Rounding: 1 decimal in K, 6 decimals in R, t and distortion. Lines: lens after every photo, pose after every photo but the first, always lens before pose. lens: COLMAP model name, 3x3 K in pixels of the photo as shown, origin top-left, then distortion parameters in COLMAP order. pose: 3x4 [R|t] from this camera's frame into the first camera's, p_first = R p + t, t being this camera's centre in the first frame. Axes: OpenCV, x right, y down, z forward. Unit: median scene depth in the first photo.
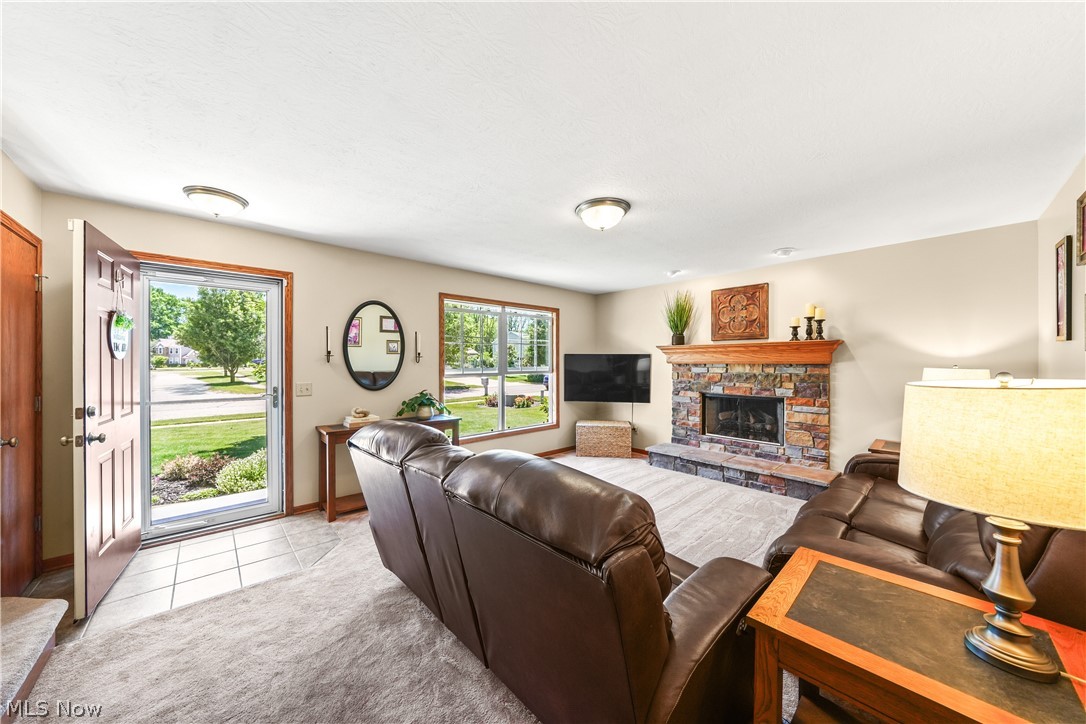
lens RADIAL K [[372.6, 0, 538.6], [0, 372.6, 364.1], [0, 0, 1]] dist [-0.017494, 0.002468]
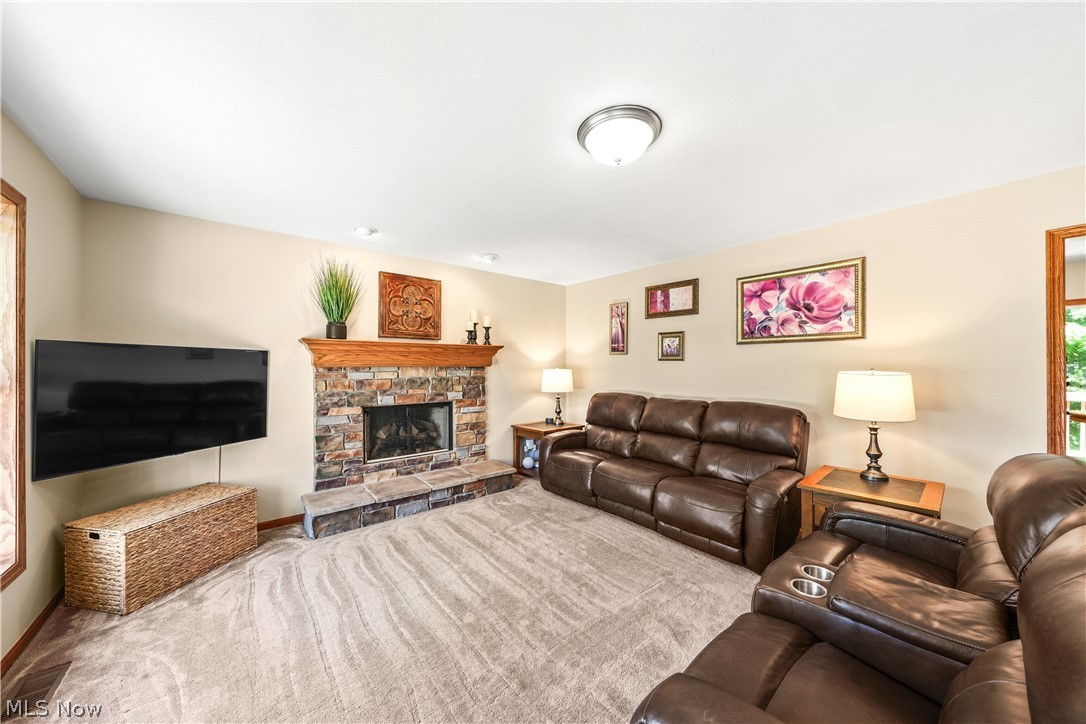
lens RADIAL K [[372.6, 0, 545.1], [0, 372.6, 364.1], [0, 0, 1]] dist [-0.017494, 0.002468]
pose [[0.032046, 0.004070, 0.999478, -0.301294], [0.004020, 0.999983, -0.004201, -0.002381], [-0.999478, 0.004152, 0.032029, 0.674326]]
